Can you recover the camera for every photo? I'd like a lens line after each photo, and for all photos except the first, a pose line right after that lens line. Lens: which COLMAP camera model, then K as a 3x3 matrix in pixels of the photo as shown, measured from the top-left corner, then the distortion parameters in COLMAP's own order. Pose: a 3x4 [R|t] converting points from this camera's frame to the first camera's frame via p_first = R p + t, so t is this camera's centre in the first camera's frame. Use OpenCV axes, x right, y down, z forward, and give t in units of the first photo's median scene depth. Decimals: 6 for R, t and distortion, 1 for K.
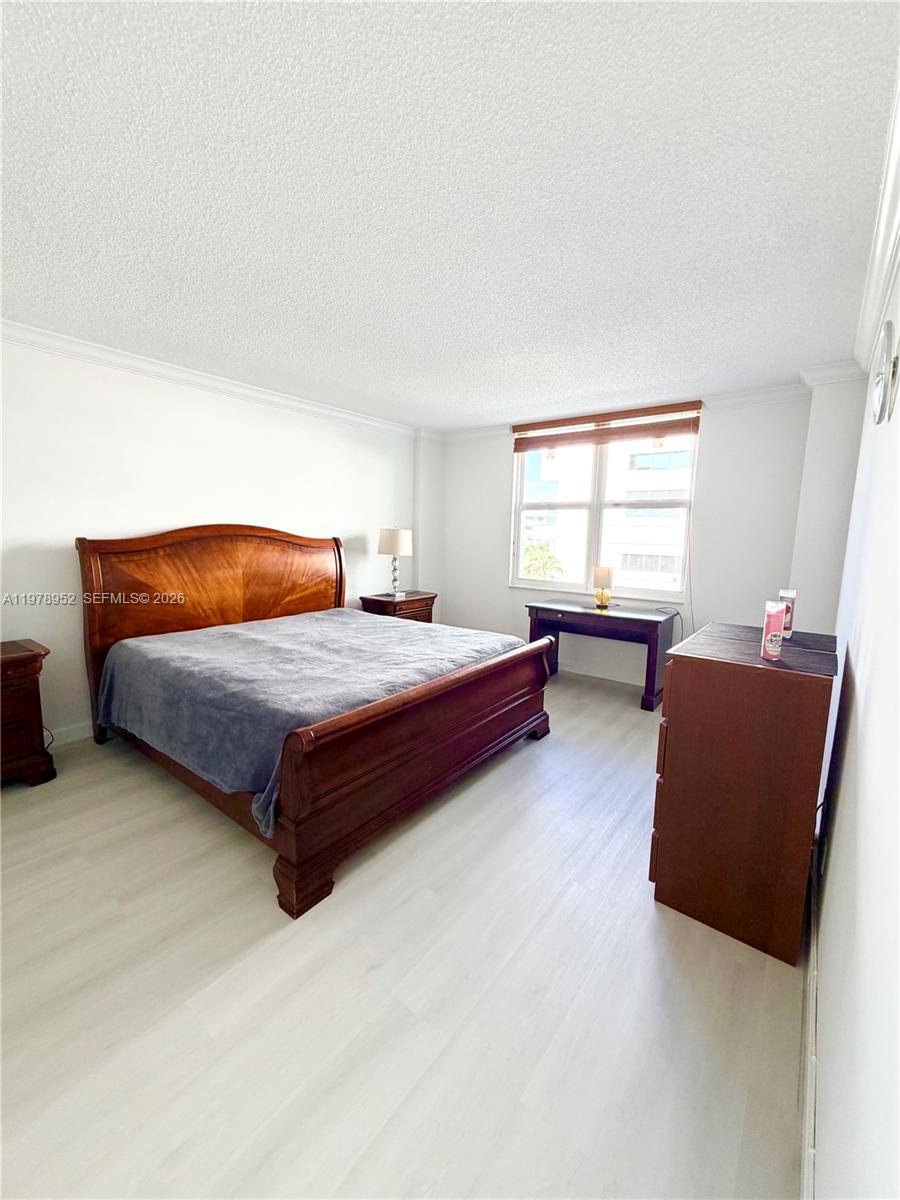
lens RADIAL K [[478.2, 0, 450.0], [0, 478.2, 600.0], [0, 0, 1]] dist [0.000466, 0.000046]
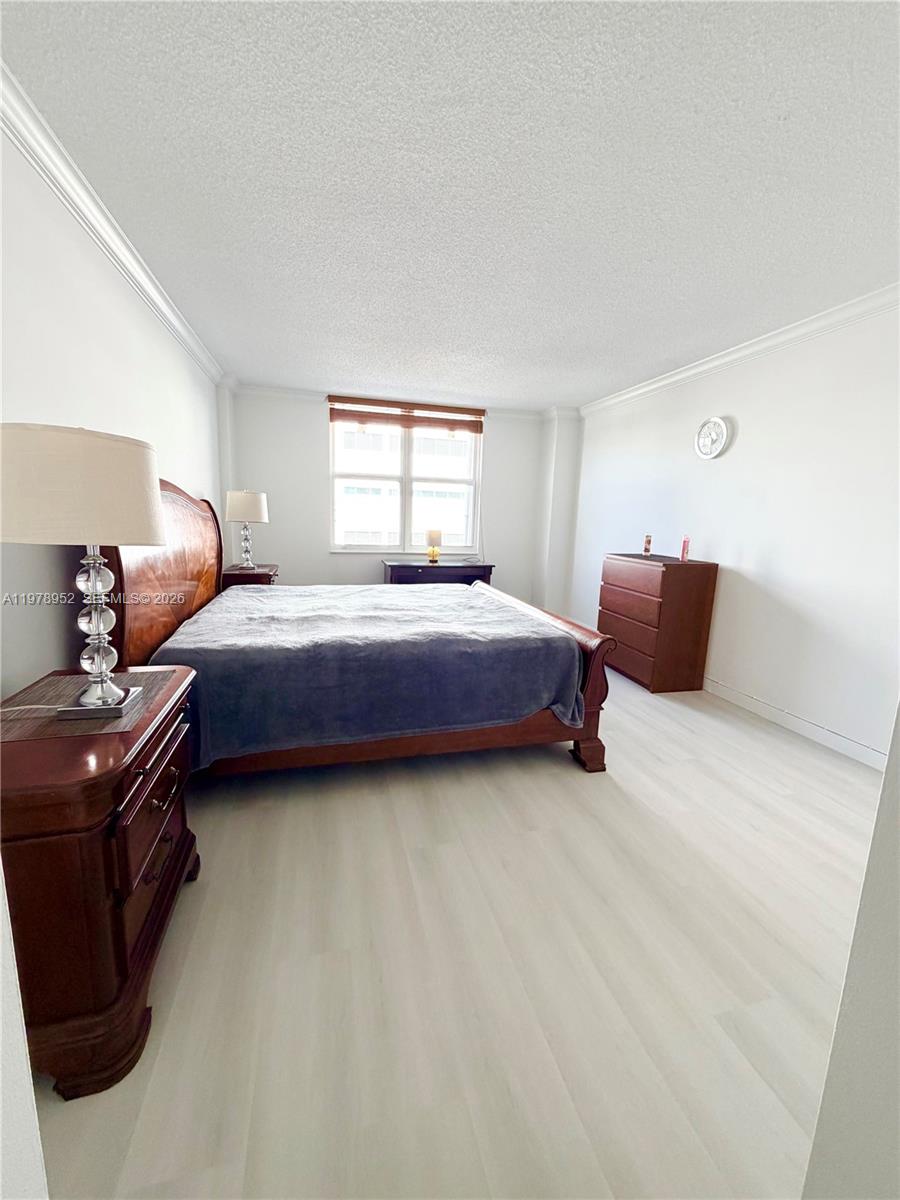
lens RADIAL K [[478.2, 0, 450.0], [0, 478.2, 600.0], [0, 0, 1]] dist [0.000466, 0.000046]
pose [[0.598986, -0.135572, 0.789200, -0.631430], [0.090326, 0.990713, 0.101633, -0.009103], [-0.795649, 0.010409, 0.605669, 0.191032]]
